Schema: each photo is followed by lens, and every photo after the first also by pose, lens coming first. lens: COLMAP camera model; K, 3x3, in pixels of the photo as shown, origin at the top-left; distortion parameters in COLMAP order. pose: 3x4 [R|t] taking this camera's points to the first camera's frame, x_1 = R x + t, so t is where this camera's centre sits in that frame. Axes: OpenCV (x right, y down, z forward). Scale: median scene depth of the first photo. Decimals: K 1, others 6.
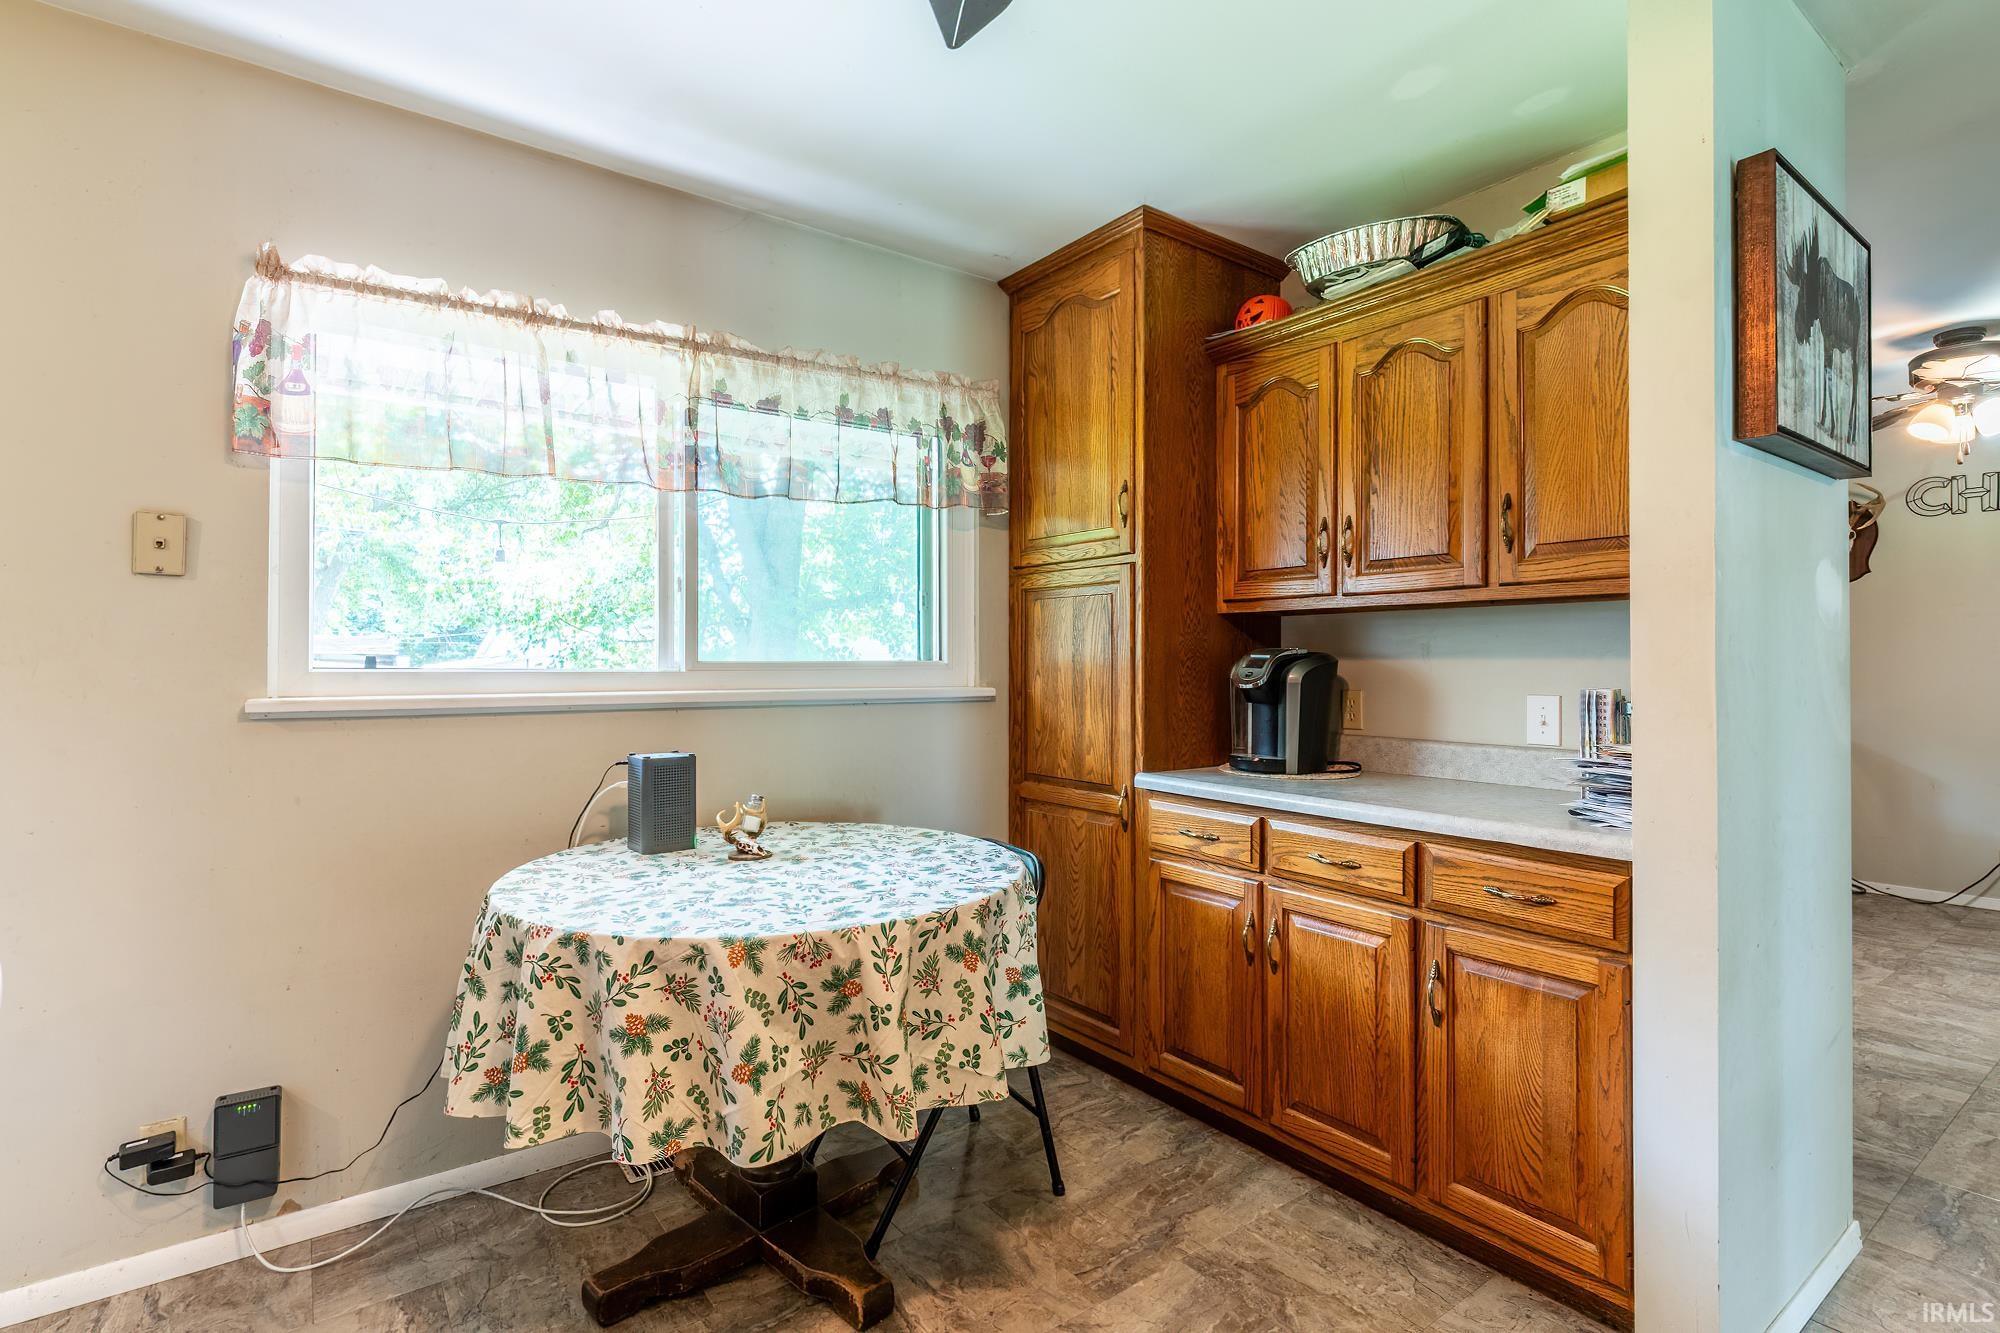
lens RADIAL K [[962.5, 0, 1008.4], [0, 962.5, 658.7], [0, 0, 1]] dist [0.001971, -0.000762]
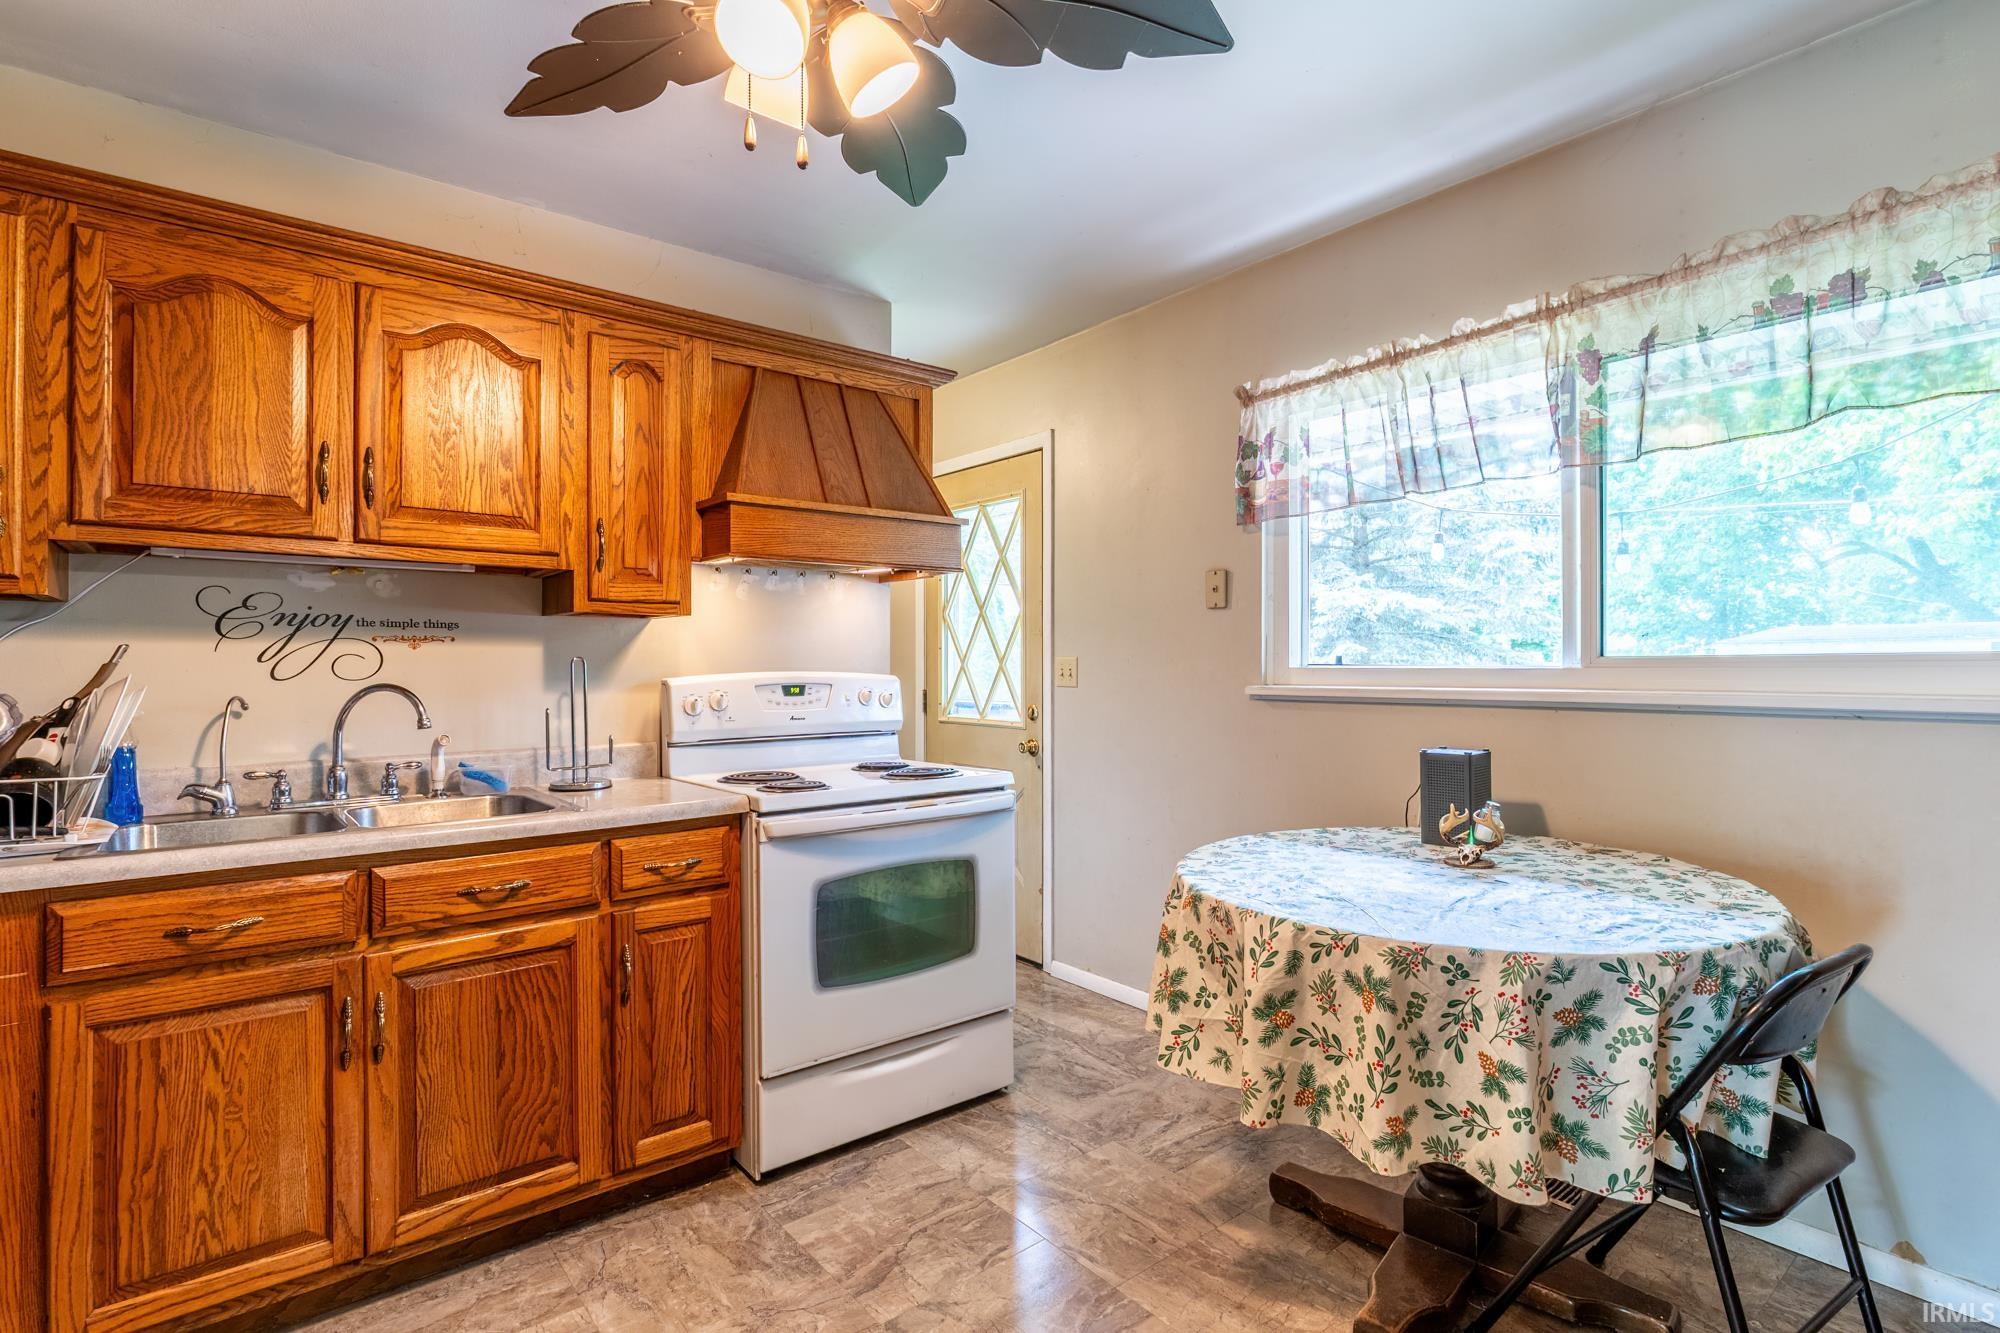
lens RADIAL K [[961.6, 0, 1000.0], [0, 961.6, 666.5], [0, 0, 1]] dist [-0.000548, 0.000007]
pose [[0.038254, 0.001729, -0.999267, 0.714709], [0.012556, 0.999919, 0.002211, 0.003207], [0.999189, -0.012631, 0.038229, 0.550416]]
